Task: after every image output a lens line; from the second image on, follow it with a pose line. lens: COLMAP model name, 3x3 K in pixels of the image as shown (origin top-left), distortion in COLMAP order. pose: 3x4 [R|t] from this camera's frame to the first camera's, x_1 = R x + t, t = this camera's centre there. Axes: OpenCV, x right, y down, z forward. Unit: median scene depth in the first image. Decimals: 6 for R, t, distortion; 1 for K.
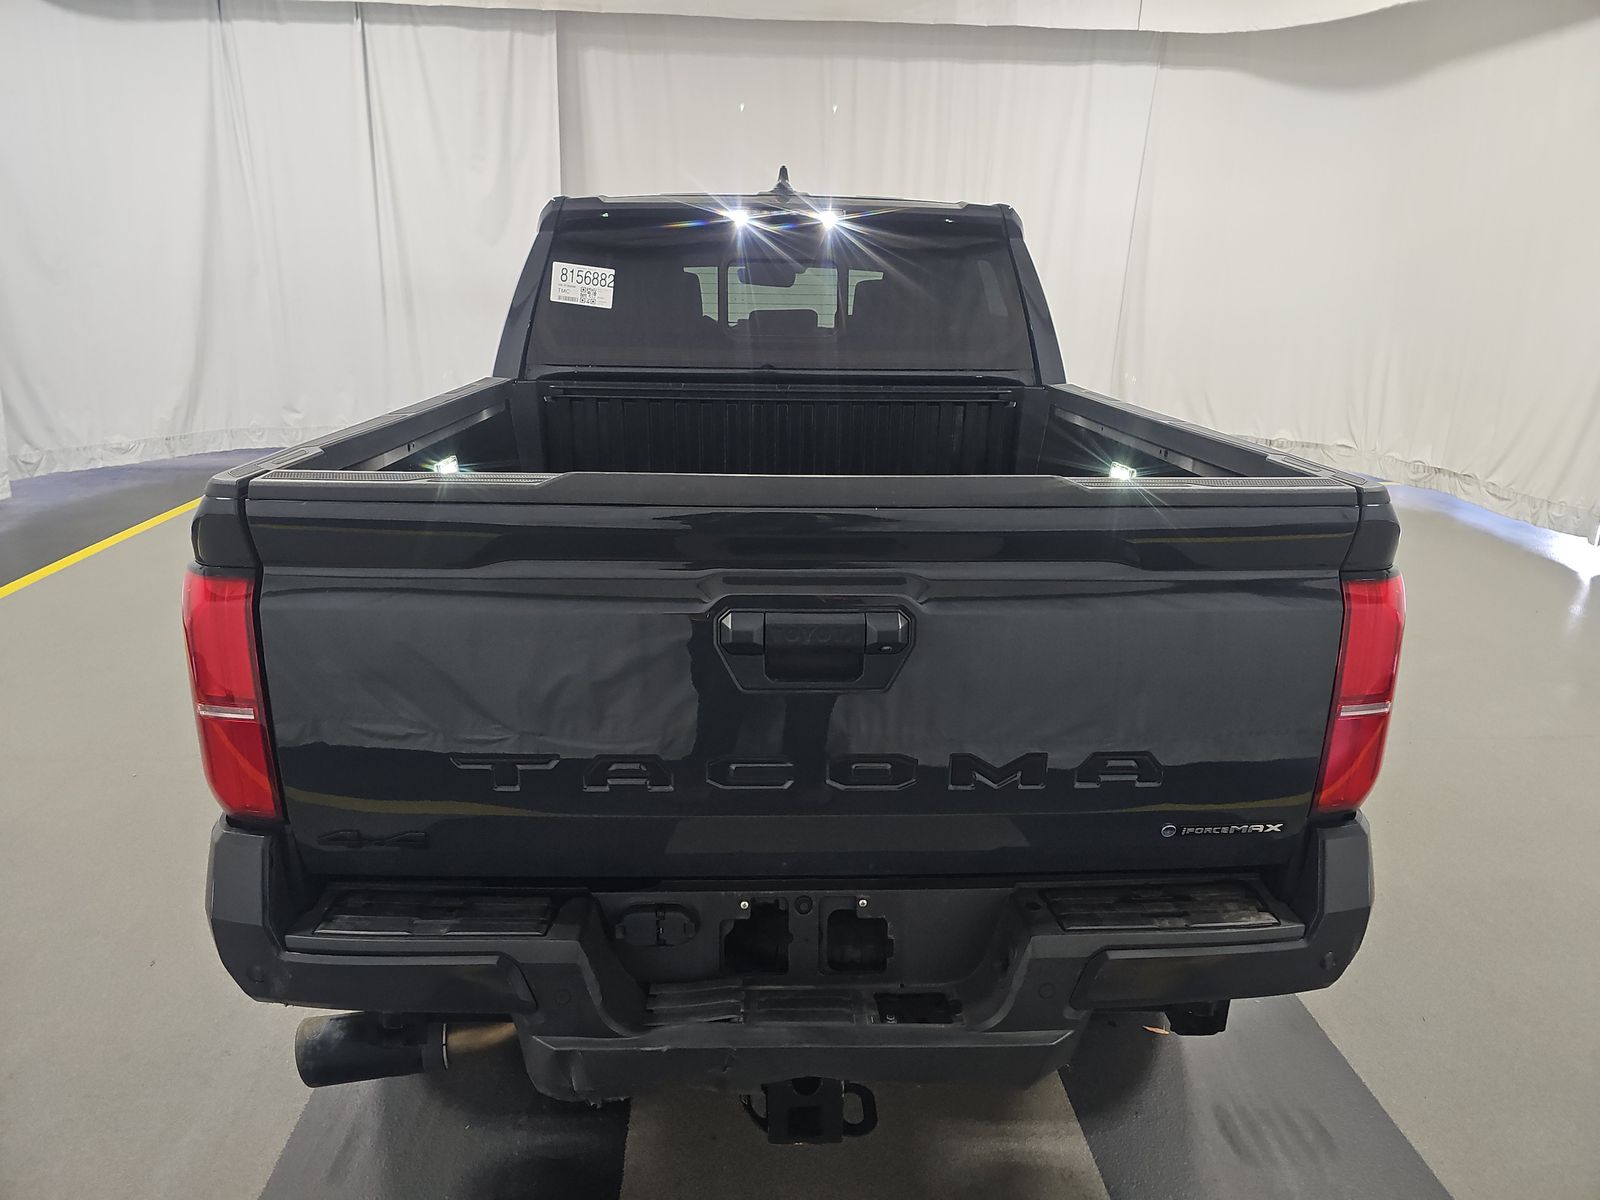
lens RADIAL K [[1087.2, 0, 800.0], [0, 1087.2, 600.0], [0, 0, 1]] dist [0.085375, -0.074961]
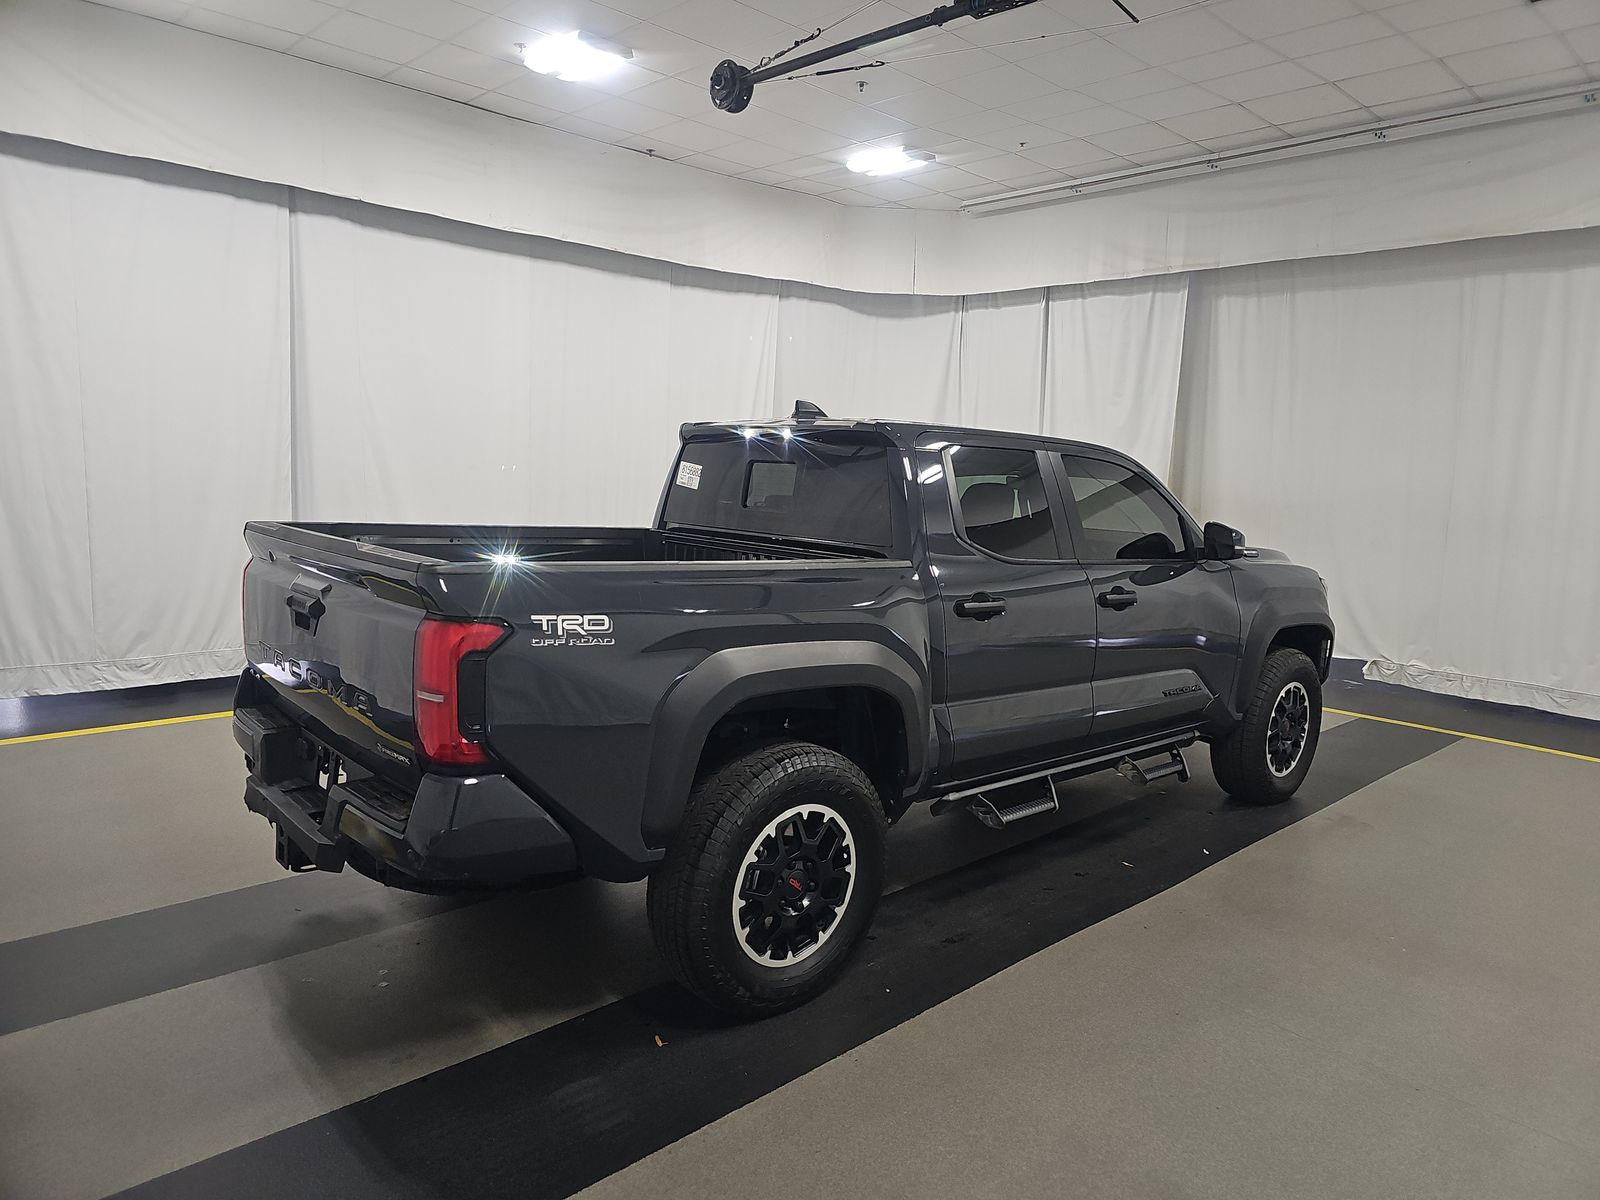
lens RADIAL K [[1087.2, 0, 800.0], [0, 1087.2, 600.0], [0, 0, 1]] dist [0.085375, -0.074961]
pose [[0.635017, 0.106428, -0.765131, 1.107929], [-0.255861, 0.963535, -0.078326, -0.033405], [0.728895, 0.245506, 0.639092, 0.163713]]
